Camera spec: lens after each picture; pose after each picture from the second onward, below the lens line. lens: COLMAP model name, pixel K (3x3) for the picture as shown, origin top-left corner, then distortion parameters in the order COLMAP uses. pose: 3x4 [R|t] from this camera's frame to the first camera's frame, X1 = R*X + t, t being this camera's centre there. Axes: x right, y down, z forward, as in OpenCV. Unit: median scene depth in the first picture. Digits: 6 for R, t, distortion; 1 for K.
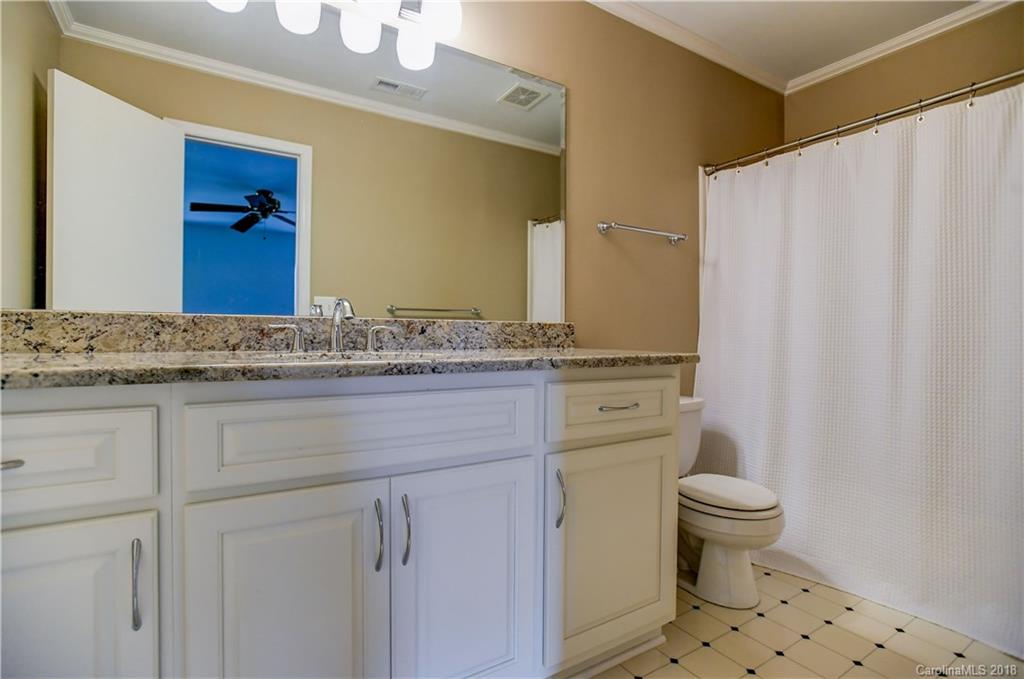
lens RADIAL K [[520.9, 0, 512.9], [0, 520.9, 334.9], [0, 0, 1]] dist [-0.003235, -0.000208]
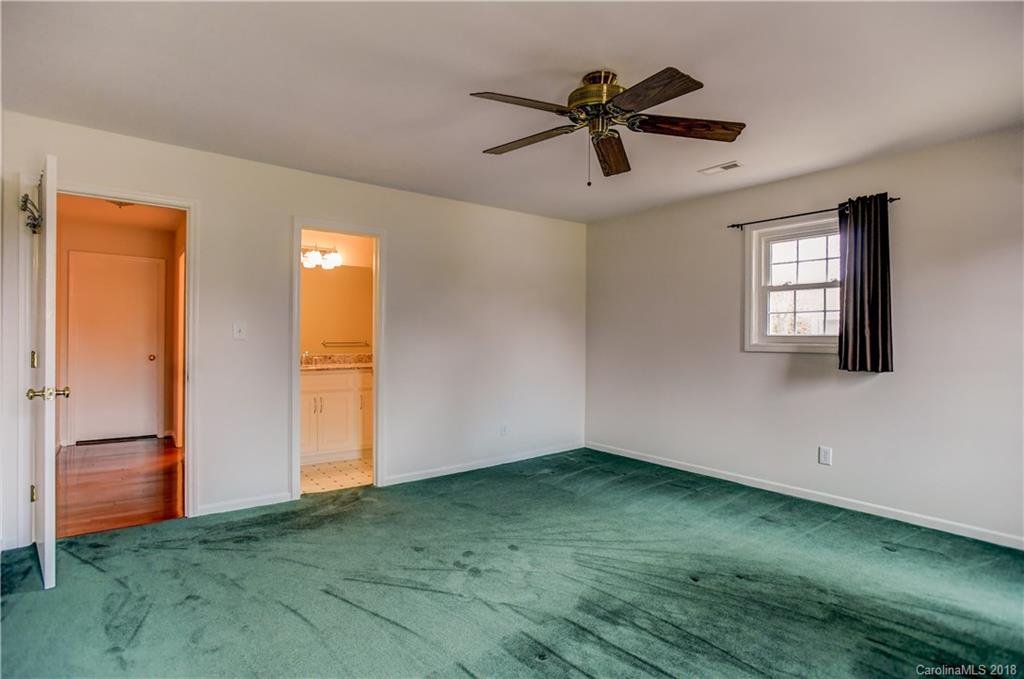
lens RADIAL K [[520.9, 0, 512.9], [0, 520.9, 334.9], [0, 0, 1]] dist [-0.003235, -0.000208]
pose [[0.995519, 0.000709, 0.094558, 0.832843], [-0.000211, 0.999986, -0.005272, -0.171718], [-0.094561, 0.005228, 0.995505, -2.974192]]
